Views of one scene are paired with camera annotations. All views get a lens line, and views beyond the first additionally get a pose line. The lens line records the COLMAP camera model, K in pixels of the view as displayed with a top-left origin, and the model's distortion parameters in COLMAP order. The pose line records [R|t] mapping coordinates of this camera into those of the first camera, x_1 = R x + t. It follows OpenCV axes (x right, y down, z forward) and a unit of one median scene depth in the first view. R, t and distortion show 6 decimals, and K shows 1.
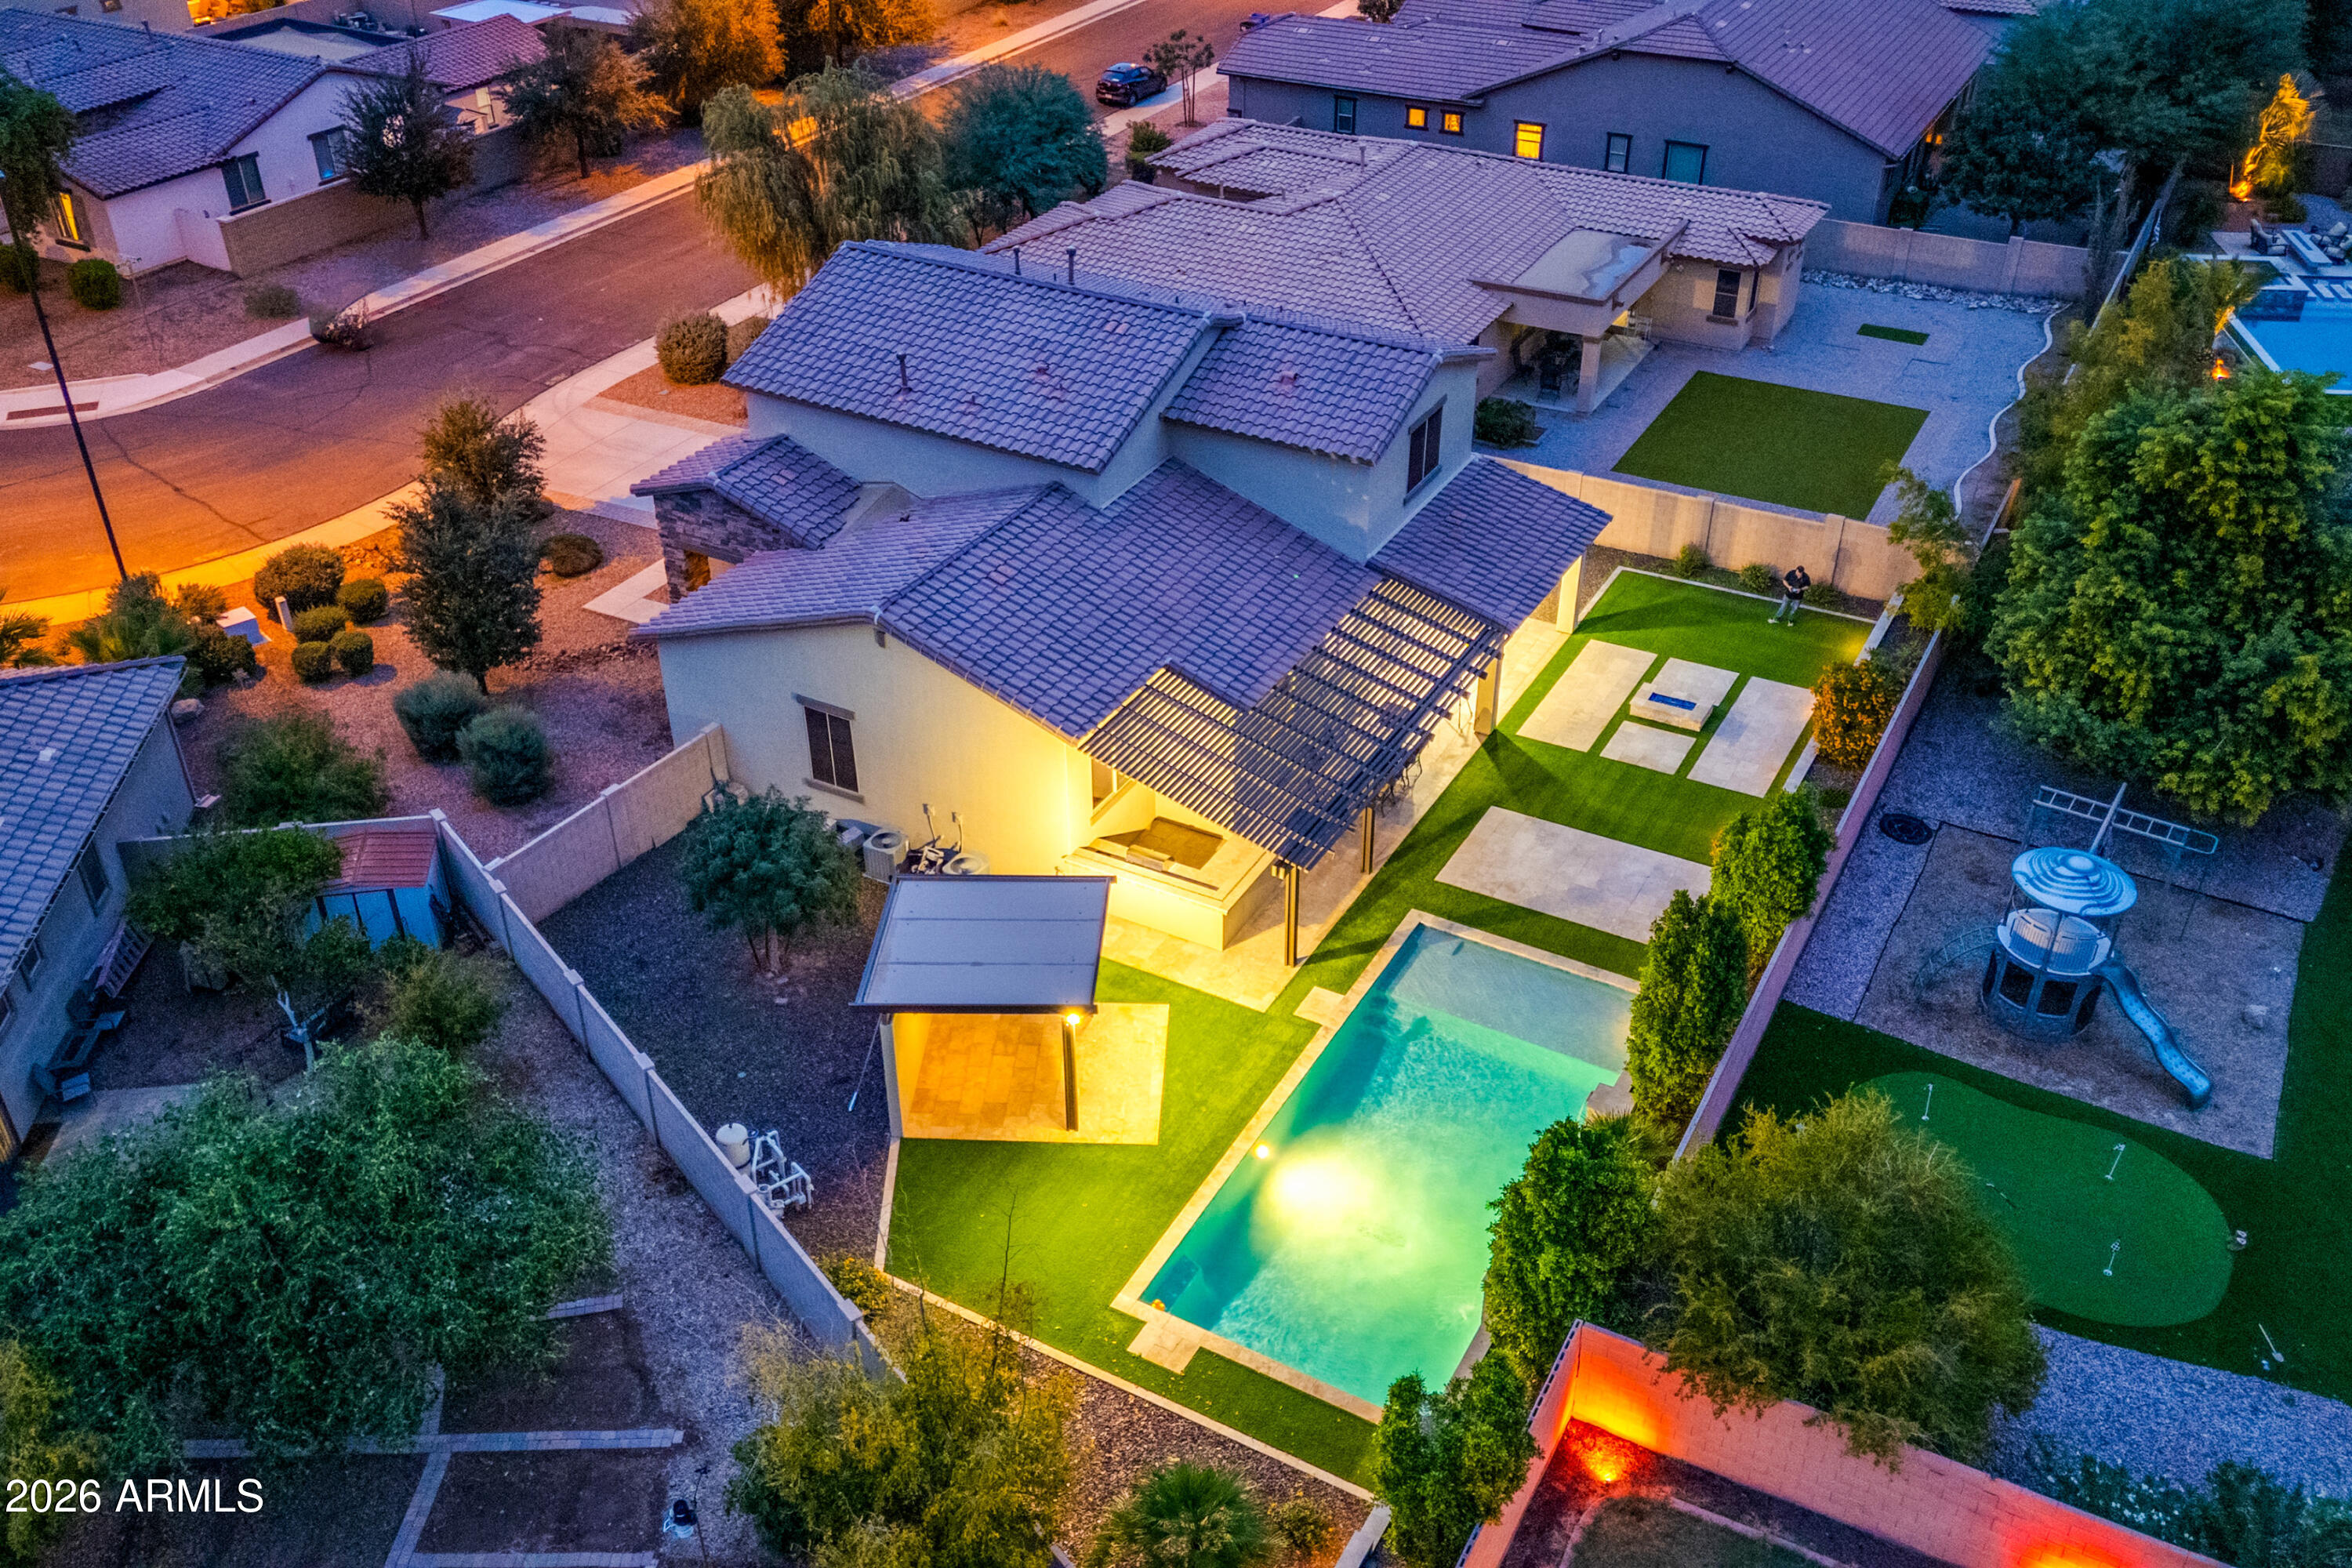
lens RADIAL K [[2061.5, 0, 1174.9], [0, 2061.5, 788.2], [0, 0, 1]] dist [0.059323, -0.008940]
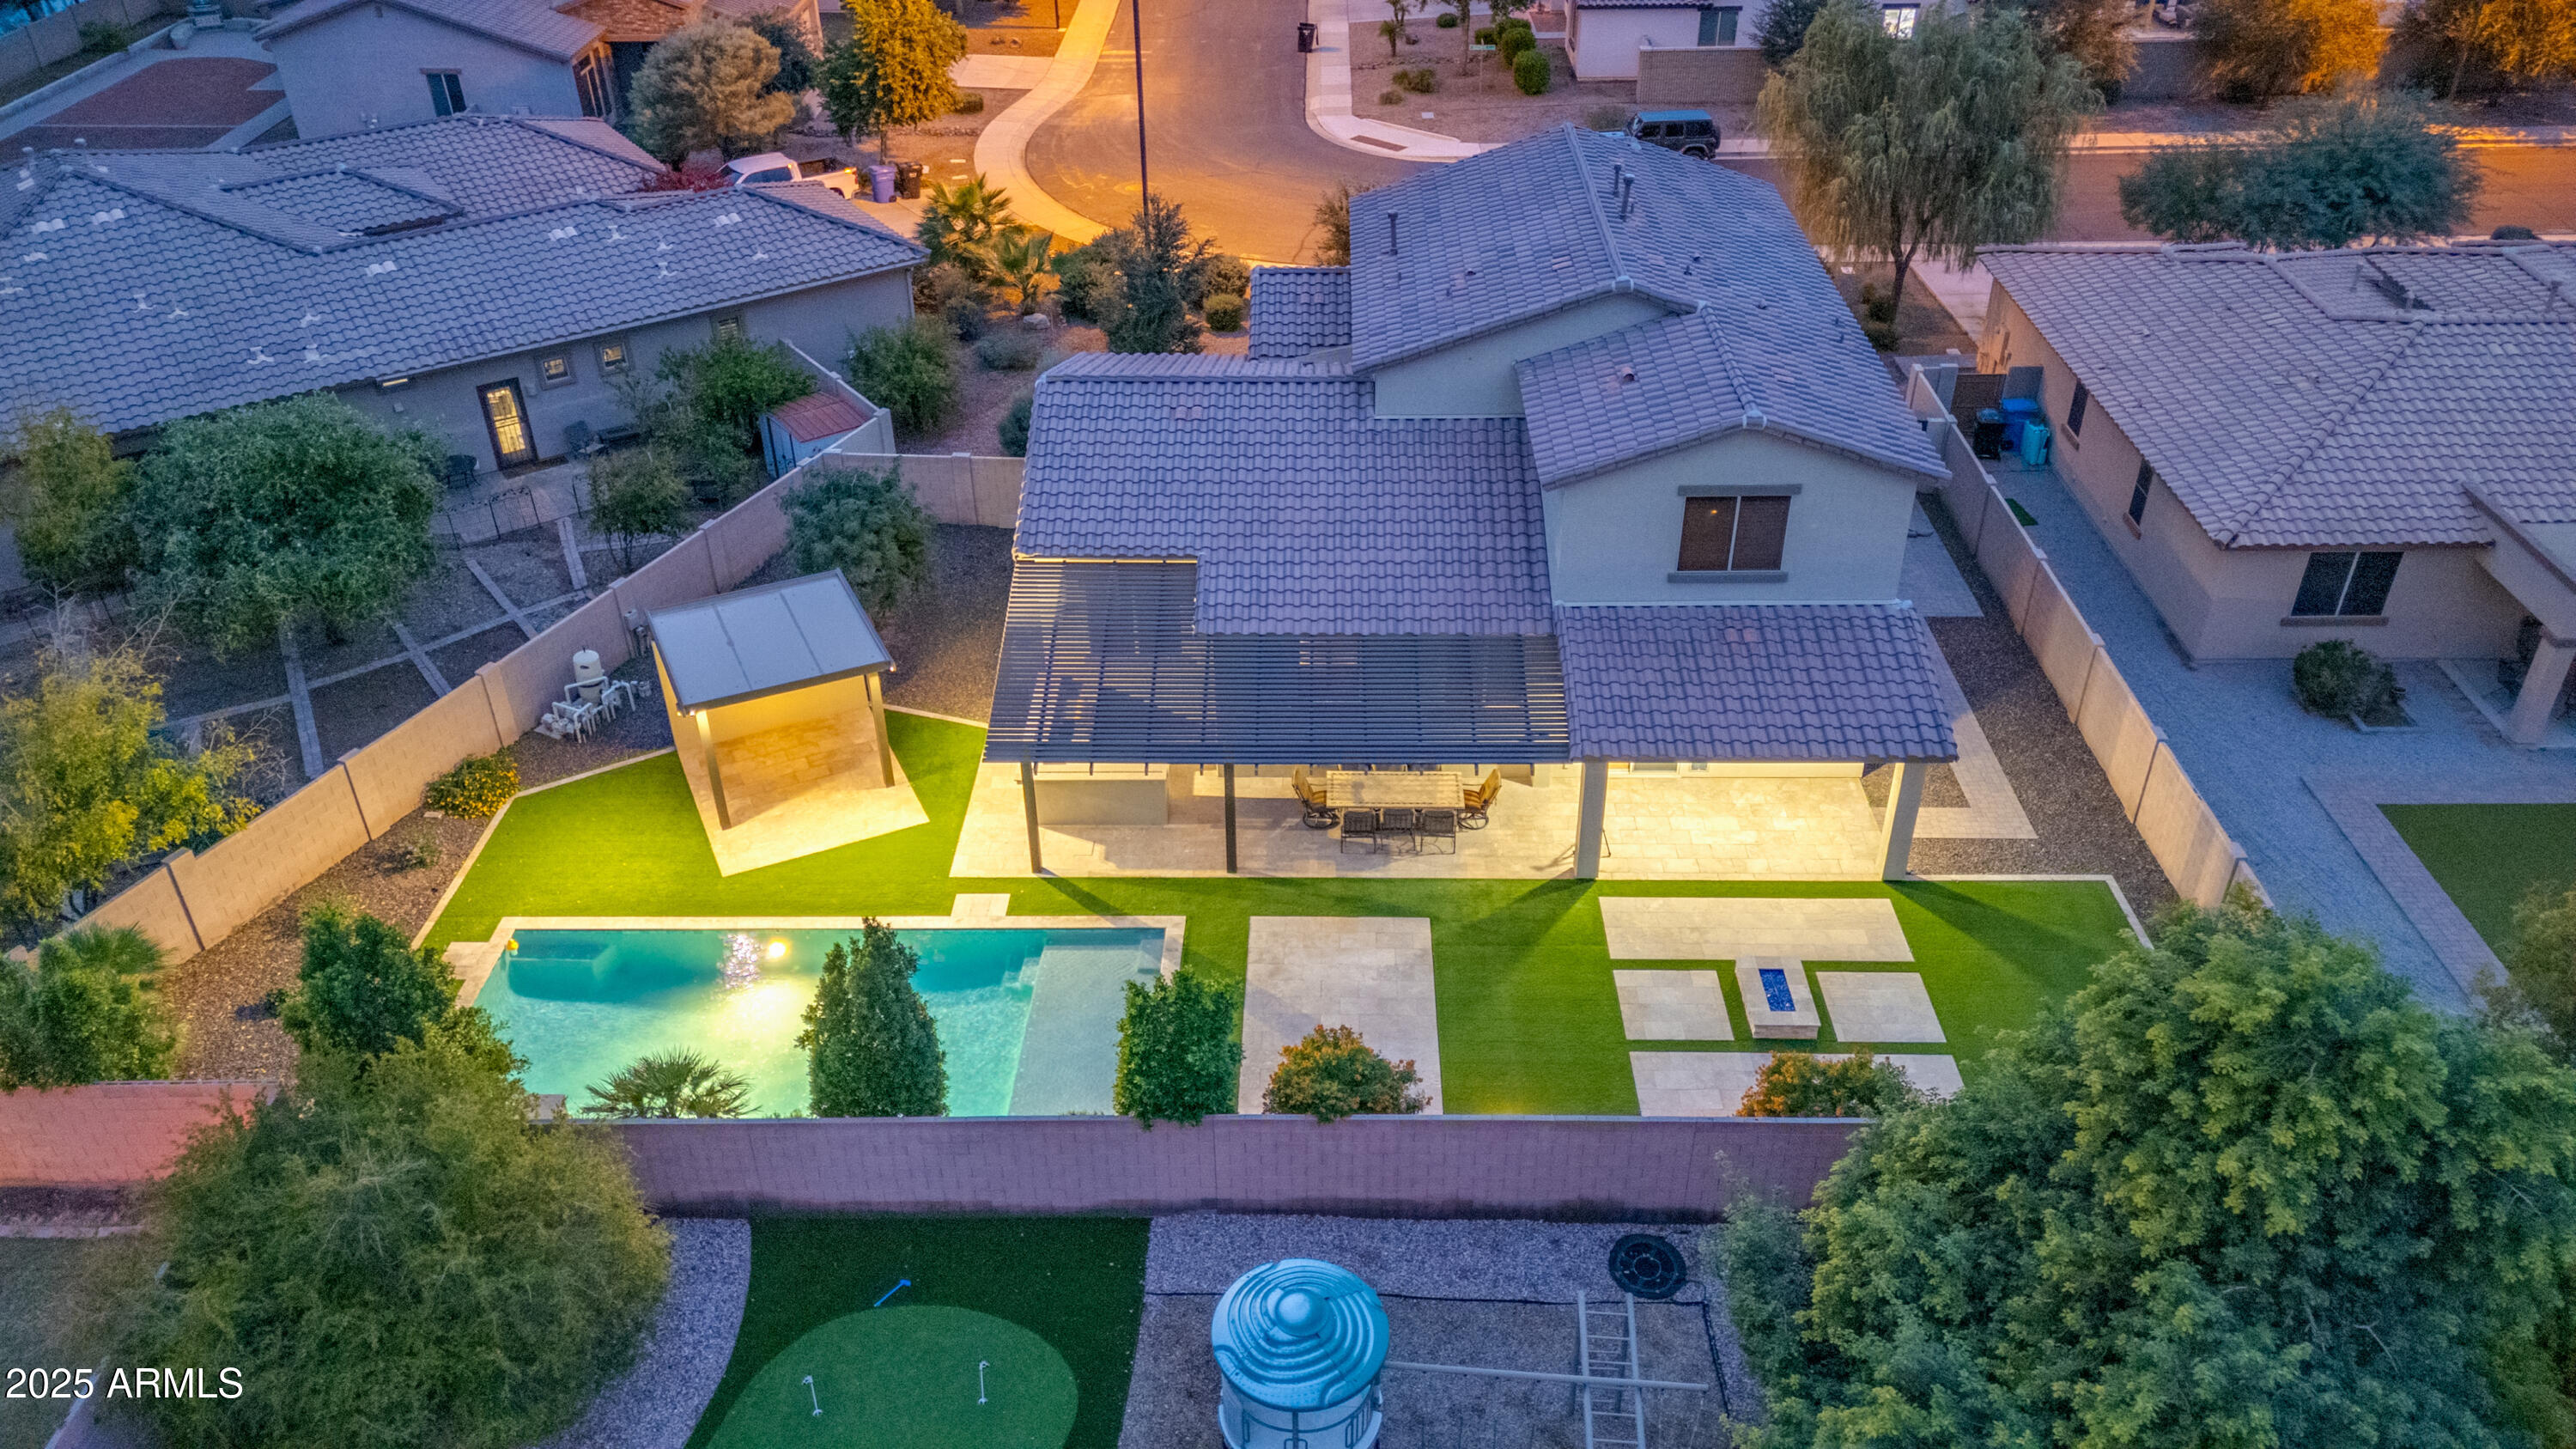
lens RADIAL K [[1905.5, 0, 1298.9], [0, 1905.5, 725.4], [0, 0, 1]] dist [0.063185, -0.021439]
pose [[0.472455, 0.487450, -0.734288, 0.709963], [-0.477059, 0.841973, 0.251987, -0.242493], [0.741082, 0.231246, 0.630336, 0.519739]]
